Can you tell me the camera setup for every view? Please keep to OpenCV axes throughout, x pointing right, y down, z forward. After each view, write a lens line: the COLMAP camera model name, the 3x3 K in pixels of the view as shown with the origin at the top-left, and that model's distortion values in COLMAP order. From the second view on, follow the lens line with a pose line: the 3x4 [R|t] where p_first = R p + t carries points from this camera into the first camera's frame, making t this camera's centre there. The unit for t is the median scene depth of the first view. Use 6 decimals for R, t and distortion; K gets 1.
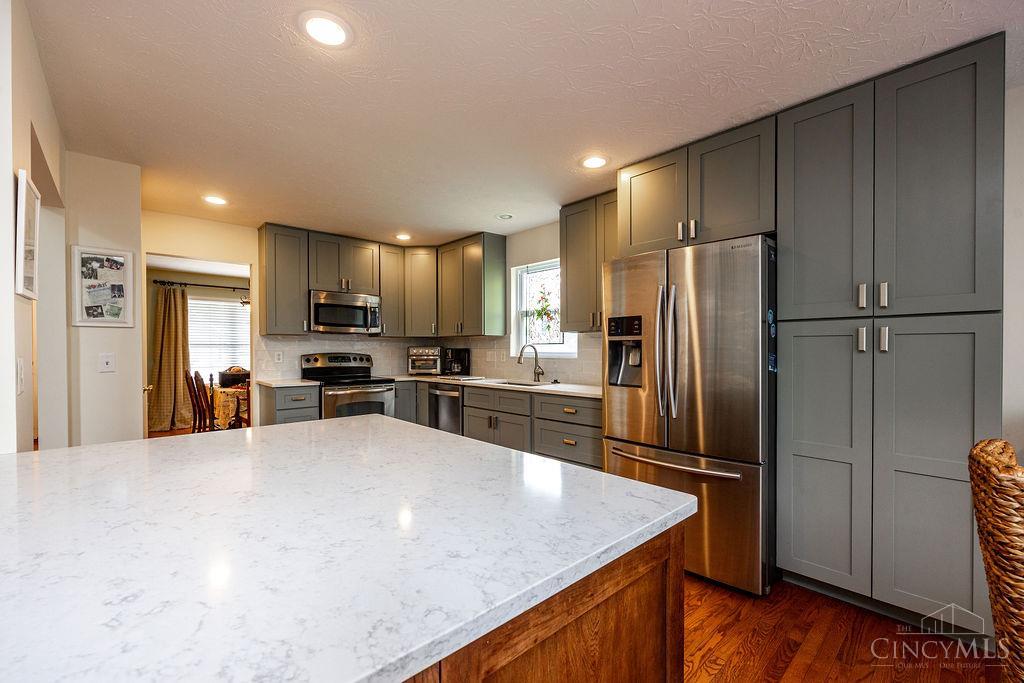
lens RADIAL K [[435.7, 0, 508.3], [0, 435.7, 351.6], [0, 0, 1]] dist [0.000614, -0.000100]
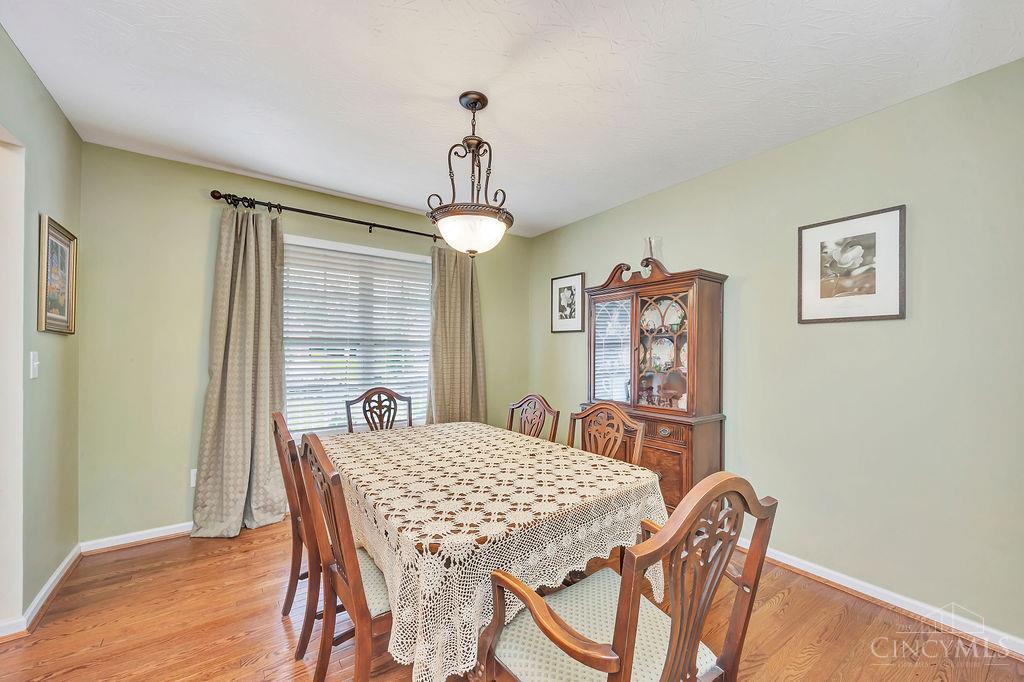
lens RADIAL K [[395.4, 0, 517.0], [0, 395.4, 341.2], [0, 0, 1]] dist [-0.003766, 0.000568]
pose [[0.995230, 0.004592, -0.097453, -0.666047], [-0.006418, 0.999810, -0.018428, -0.009407], [0.097350, 0.018965, 0.995070, 0.906748]]
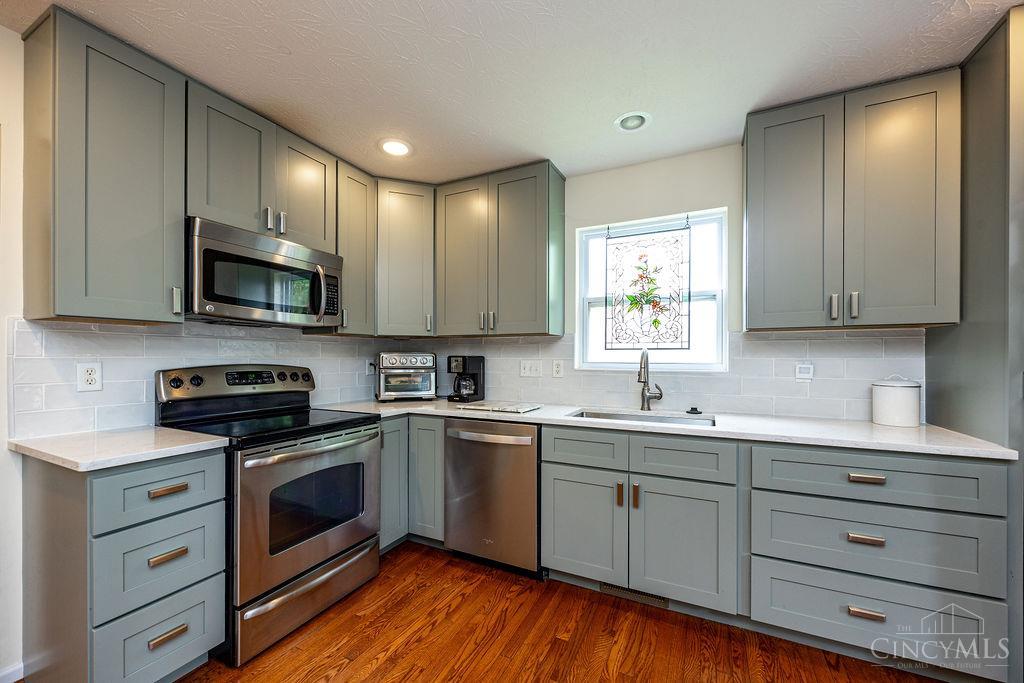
lens RADIAL K [[395.4, 0, 511.9], [0, 395.4, 353.7], [0, 0, 1]] dist [-0.003766, 0.000568]
pose [[0.928708, 0.004257, 0.370787, -0.297583], [0.000144, 0.999930, -0.011840, -0.004326], [-0.370812, 0.011049, 0.928642, 0.514625]]
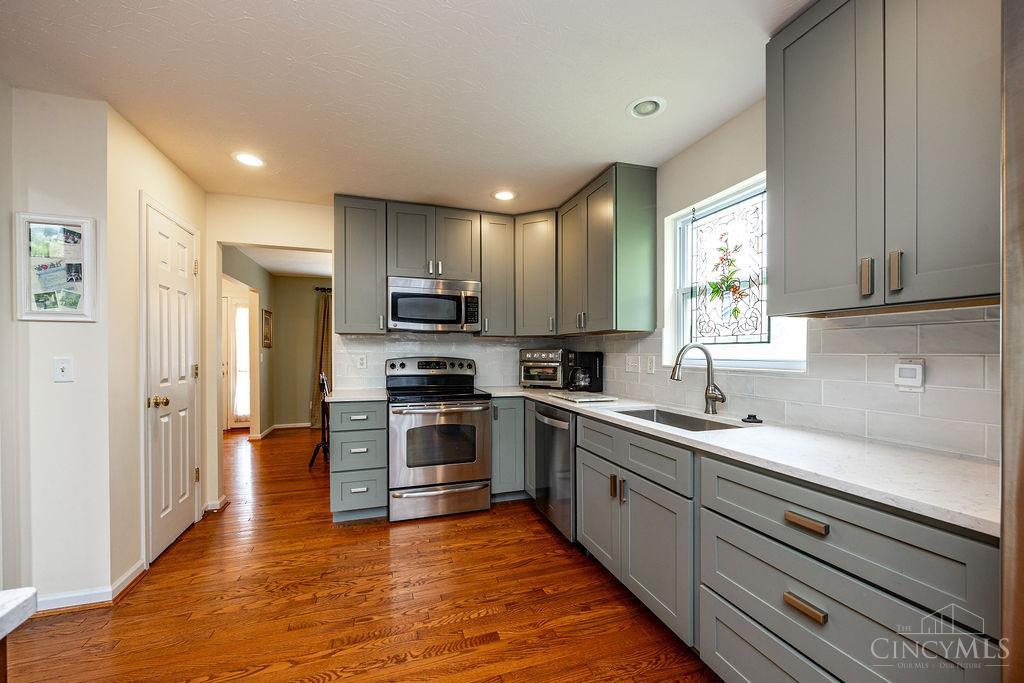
lens RADIAL K [[395.4, 0, 515.8], [0, 395.4, 352.7], [0, 0, 1]] dist [-0.003766, 0.000568]
pose [[0.919499, 0.003488, -0.393077, 0.033235], [-0.005754, 0.999973, -0.004587, -0.002676], [0.393051, 0.006479, 0.919494, 0.426848]]
